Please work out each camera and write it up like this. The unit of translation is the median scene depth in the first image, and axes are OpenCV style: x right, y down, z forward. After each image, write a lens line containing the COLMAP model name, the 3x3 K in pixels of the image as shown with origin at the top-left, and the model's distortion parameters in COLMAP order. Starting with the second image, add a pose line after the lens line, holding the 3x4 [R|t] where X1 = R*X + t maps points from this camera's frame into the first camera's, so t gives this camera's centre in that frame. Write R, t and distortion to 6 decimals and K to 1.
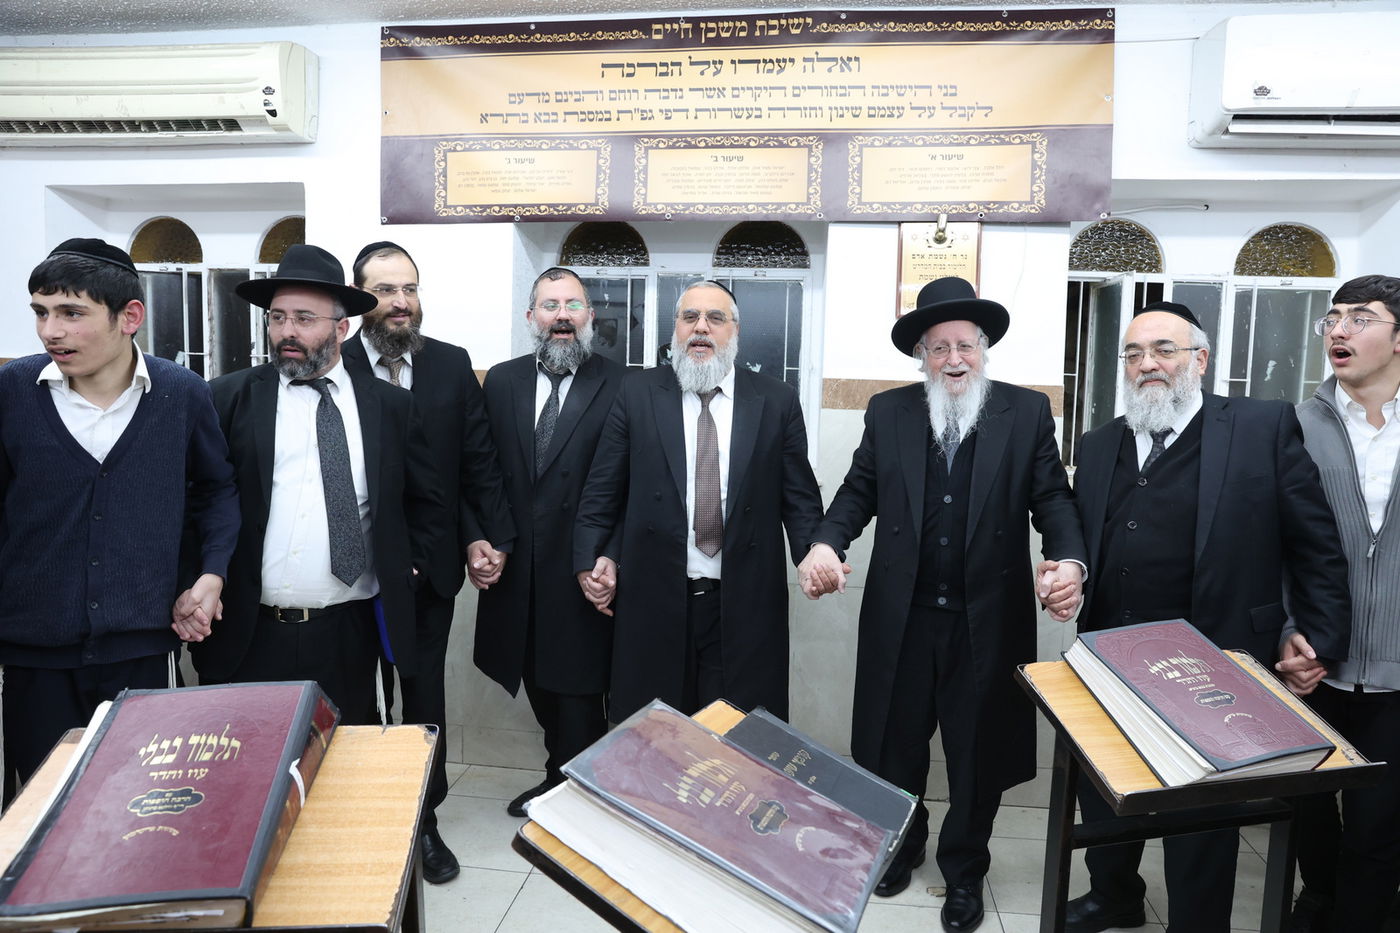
lens RADIAL K [[947.5, 0, 717.6], [0, 947.5, 447.6], [0, 0, 1]] dist [-0.116383, 0.083053]
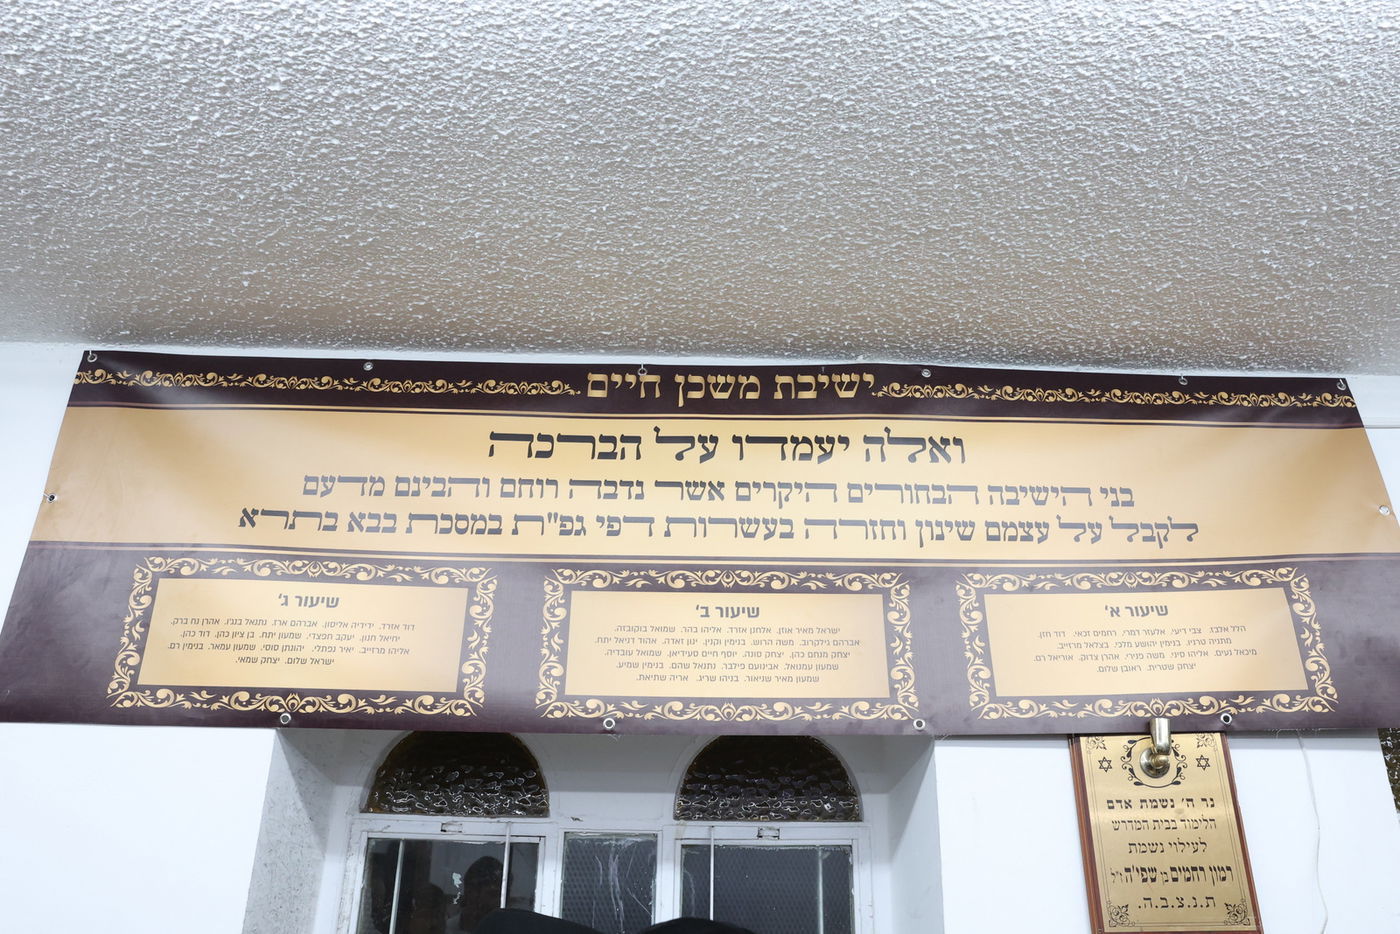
lens RADIAL K [[947.5, 0, 717.6], [0, 947.5, 448.1], [0, 0, 1]] dist [-0.116383, 0.083053]
pose [[0.983009, 0.055254, 0.175044, -0.091686], [0.034782, 0.880272, -0.473193, -0.143236], [-0.180232, 0.471241, 0.863393, 0.514801]]
